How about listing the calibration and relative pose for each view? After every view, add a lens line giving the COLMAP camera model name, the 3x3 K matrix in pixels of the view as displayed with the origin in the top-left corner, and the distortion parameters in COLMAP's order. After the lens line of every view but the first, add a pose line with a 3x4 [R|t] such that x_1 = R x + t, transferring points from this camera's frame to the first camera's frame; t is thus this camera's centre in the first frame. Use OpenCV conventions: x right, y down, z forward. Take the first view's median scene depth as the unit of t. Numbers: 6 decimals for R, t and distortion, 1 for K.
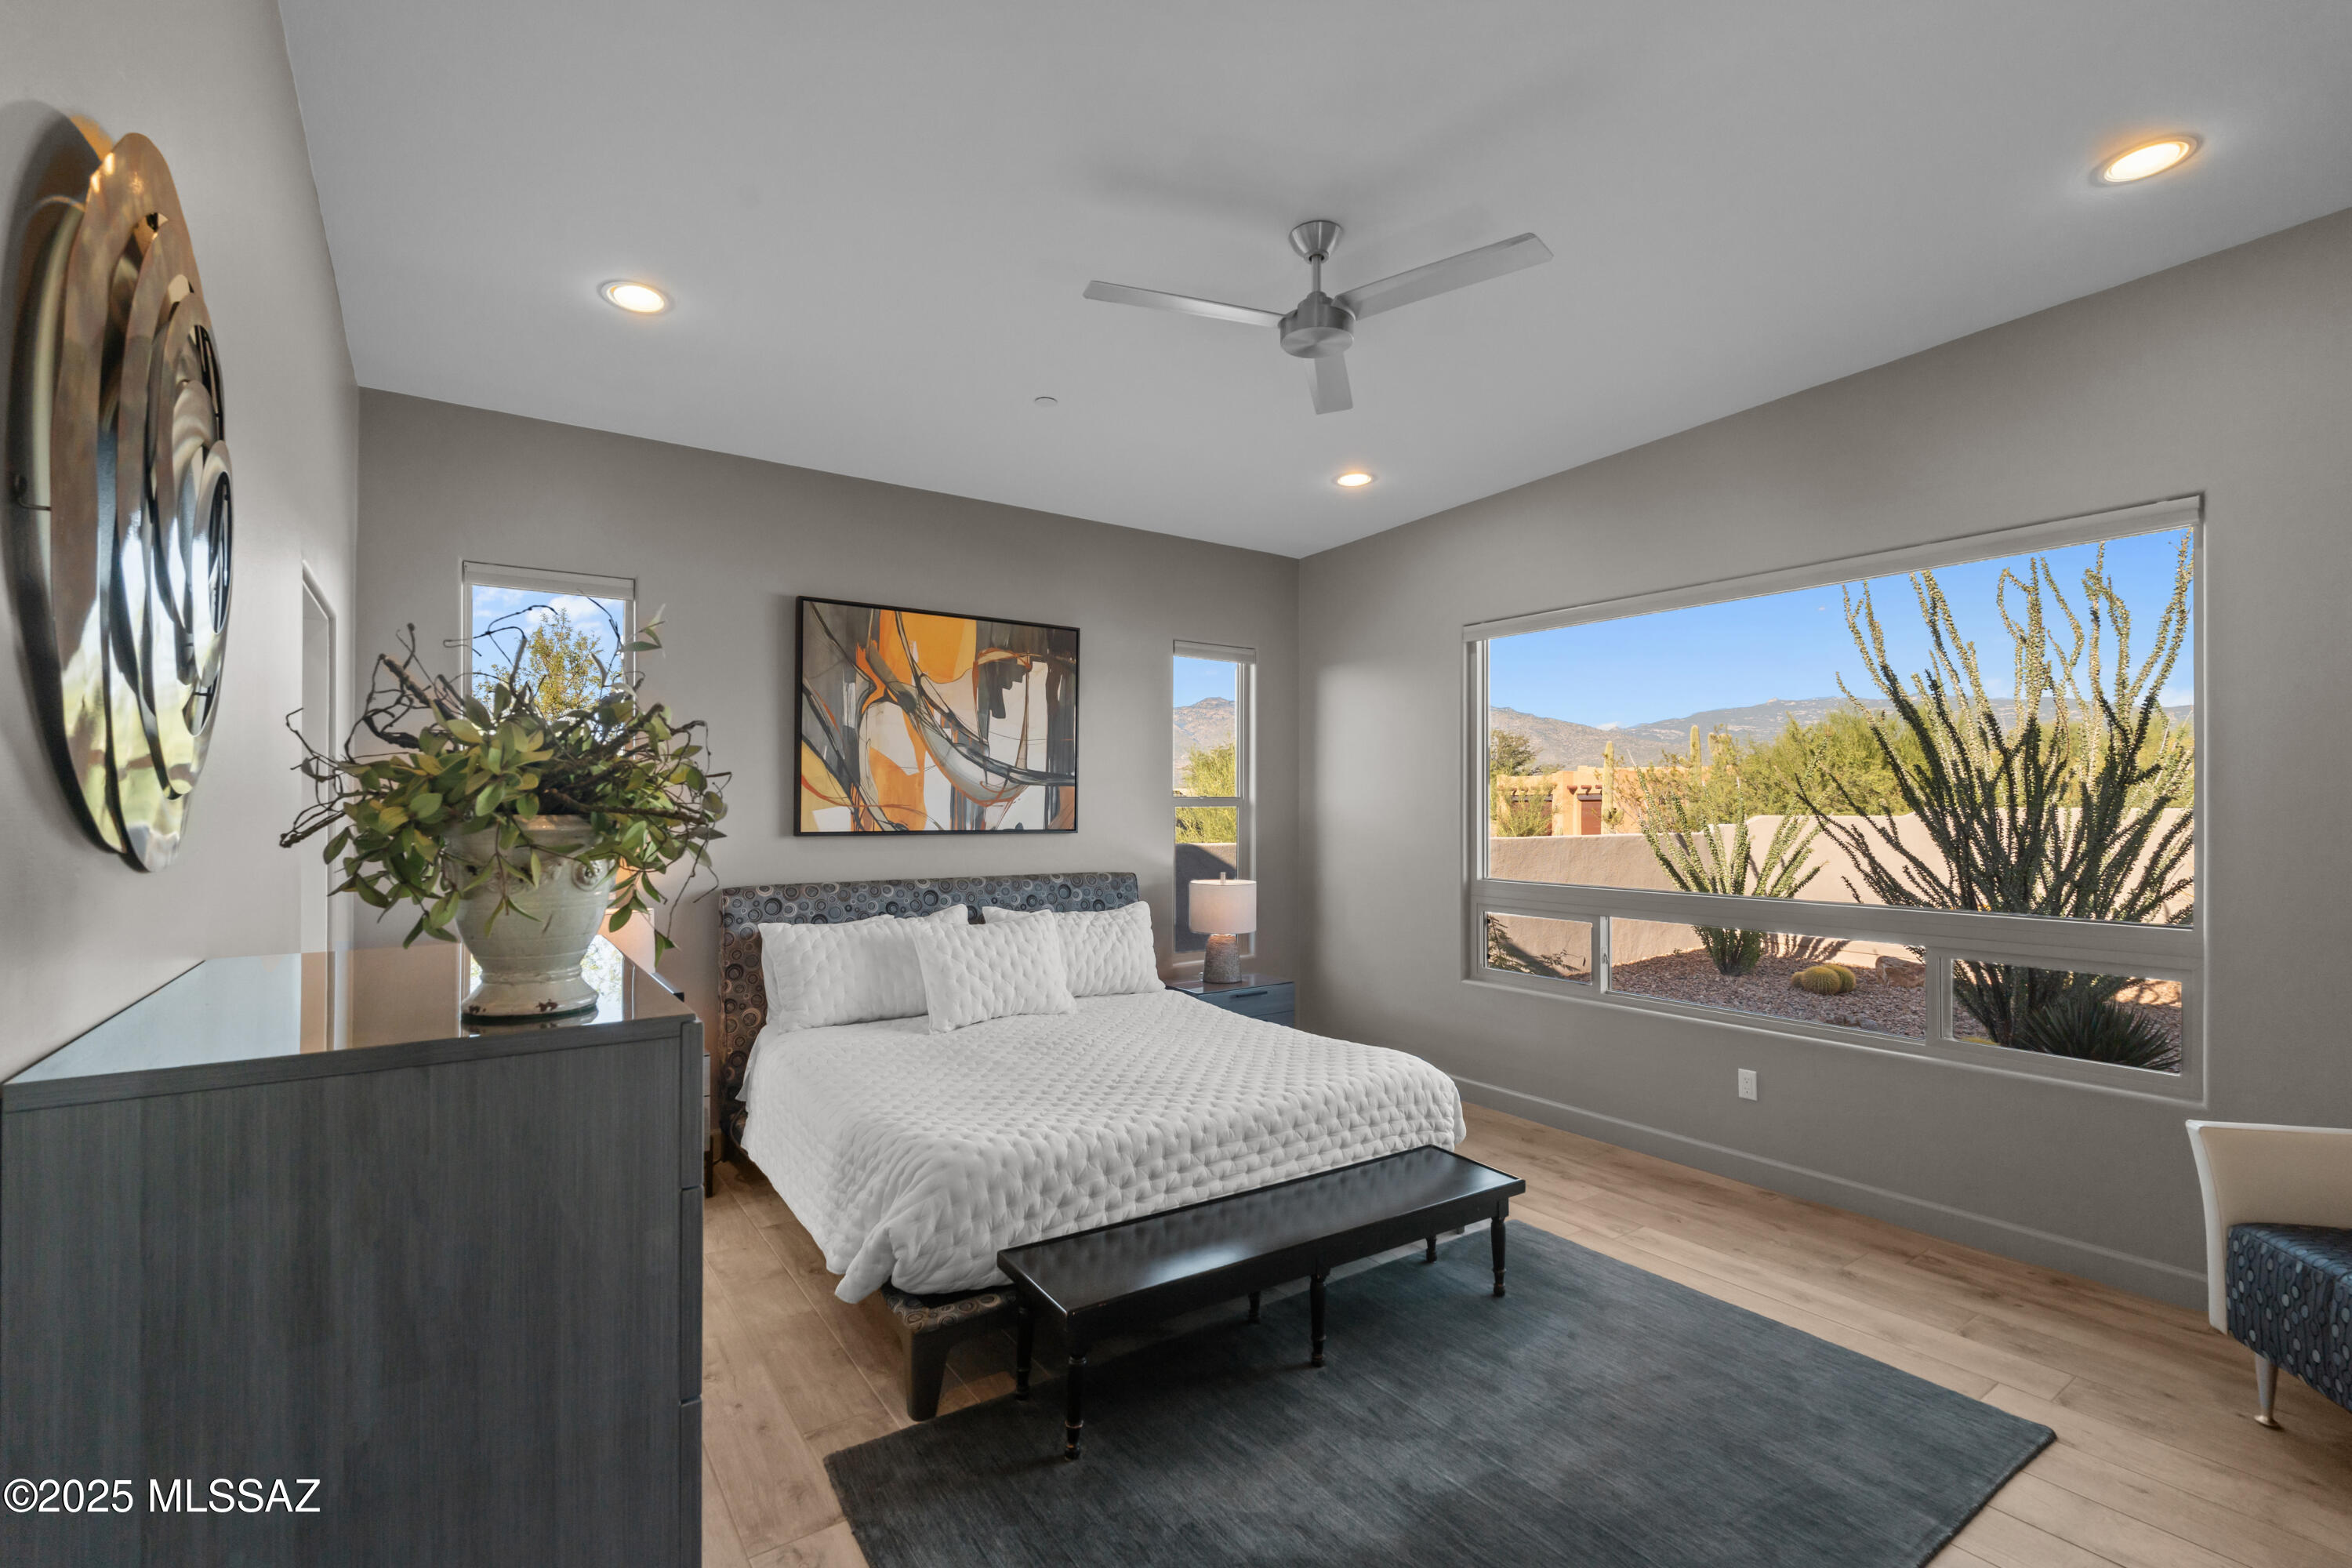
lens RADIAL K [[1032.8, 0, 1172.3], [0, 1032.8, 812.0], [0, 0, 1]] dist [-0.002061, 0.000290]
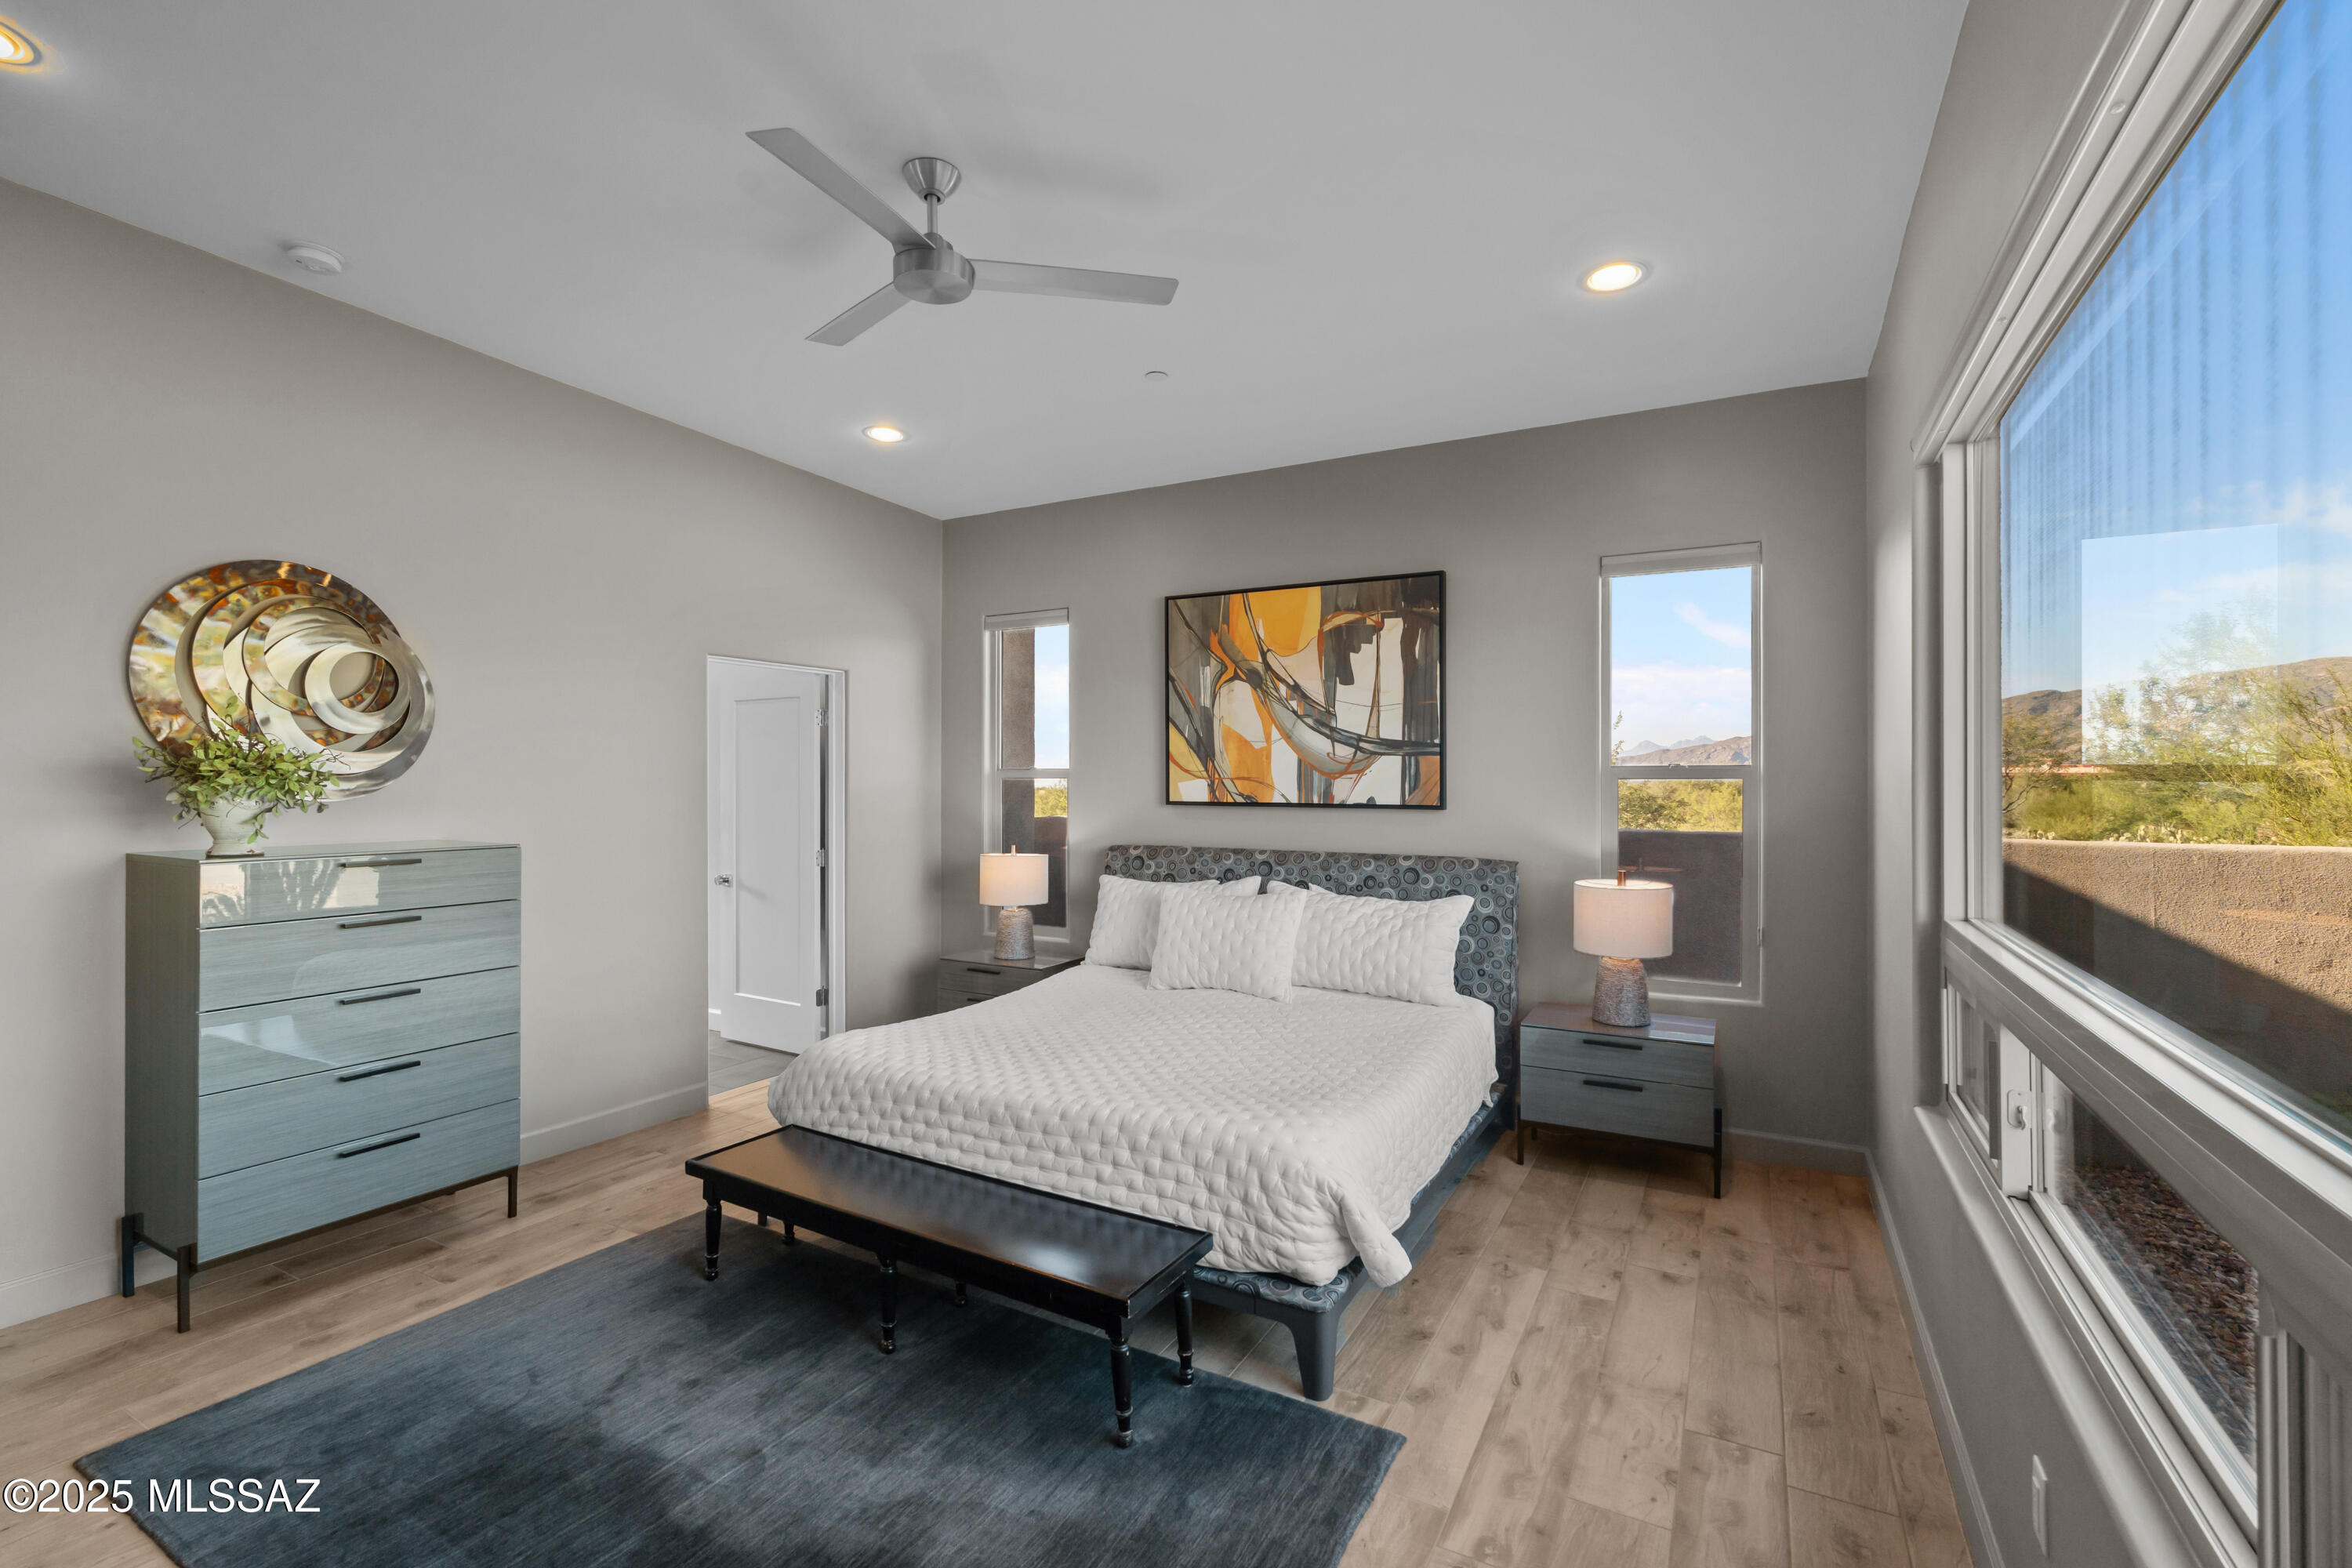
lens RADIAL K [[1053.5, 0, 1181.0], [0, 1053.5, 786.0], [0, 0, 1]] dist [-0.002552, -0.000815]
pose [[0.435375, 0.004578, -0.900238, 0.655278], [-0.006370, 0.999978, 0.002005, 0.000054], [0.900227, 0.004861, 0.435394, 0.464083]]
